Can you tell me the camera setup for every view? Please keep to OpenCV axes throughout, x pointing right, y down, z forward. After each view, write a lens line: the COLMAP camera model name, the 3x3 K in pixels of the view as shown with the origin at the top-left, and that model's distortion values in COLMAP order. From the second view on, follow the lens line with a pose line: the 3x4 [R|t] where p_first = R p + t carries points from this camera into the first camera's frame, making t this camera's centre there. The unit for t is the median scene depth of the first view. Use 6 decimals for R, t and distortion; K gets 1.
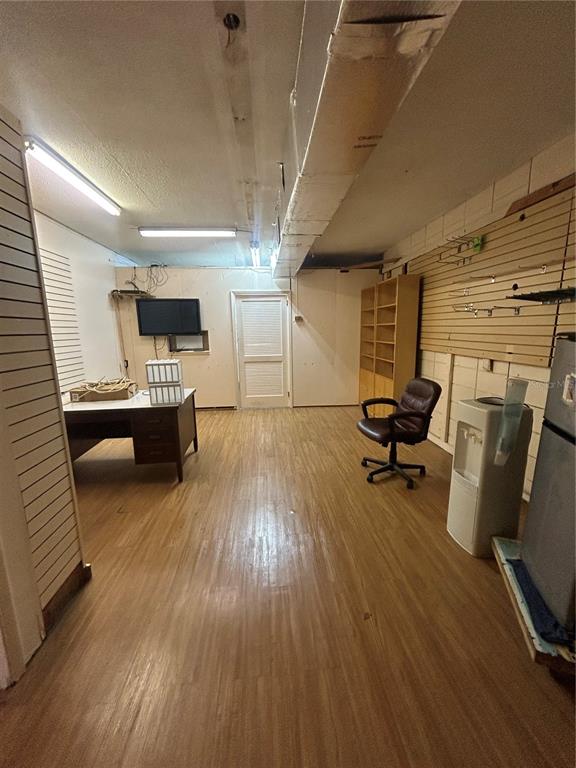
lens RADIAL K [[311.9, 0, 290.0], [0, 311.9, 383.2], [0, 0, 1]] dist [0.000073, 0.000408]
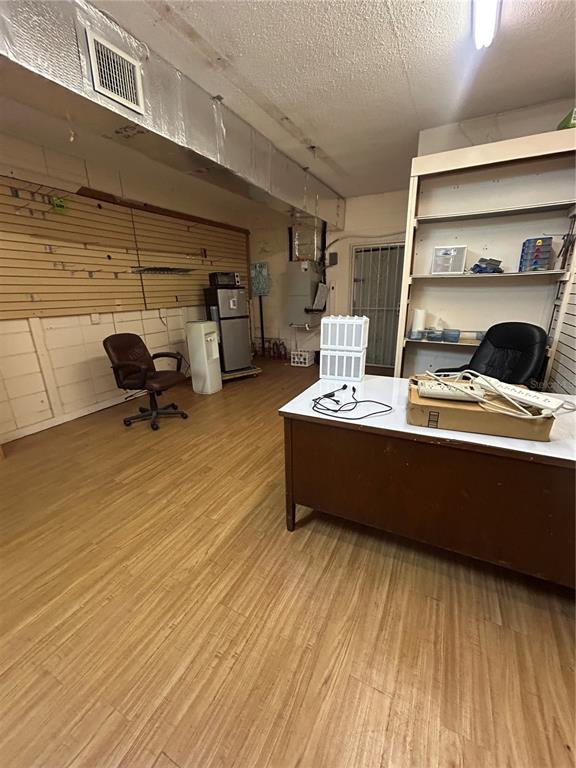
lens RADIAL K [[311.9, 0, 290.0], [0, 311.9, 383.2], [0, 0, 1]] dist [0.000073, 0.000408]
pose [[-0.847622, -0.124154, 0.515870, -0.605415], [0.120916, 0.901460, 0.415631, -0.222146], [-0.516639, 0.414675, -0.749085, 1.468242]]
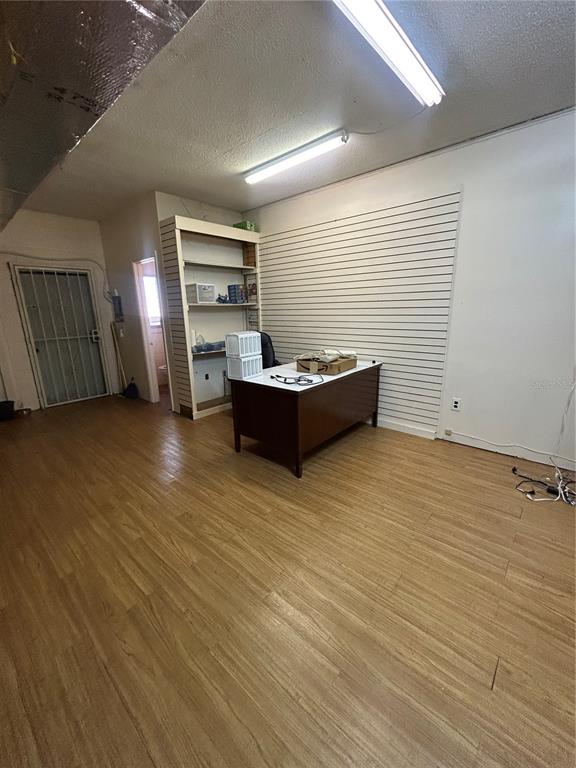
lens RADIAL K [[311.9, 0, 290.0], [0, 311.9, 383.2], [0, 0, 1]] dist [0.000073, 0.000408]
pose [[-0.723881, 0.192472, -0.662533, 0.153009], [-0.085710, 0.927771, 0.363172, -0.263520], [0.684580, 0.319679, -0.655099, 1.587041]]
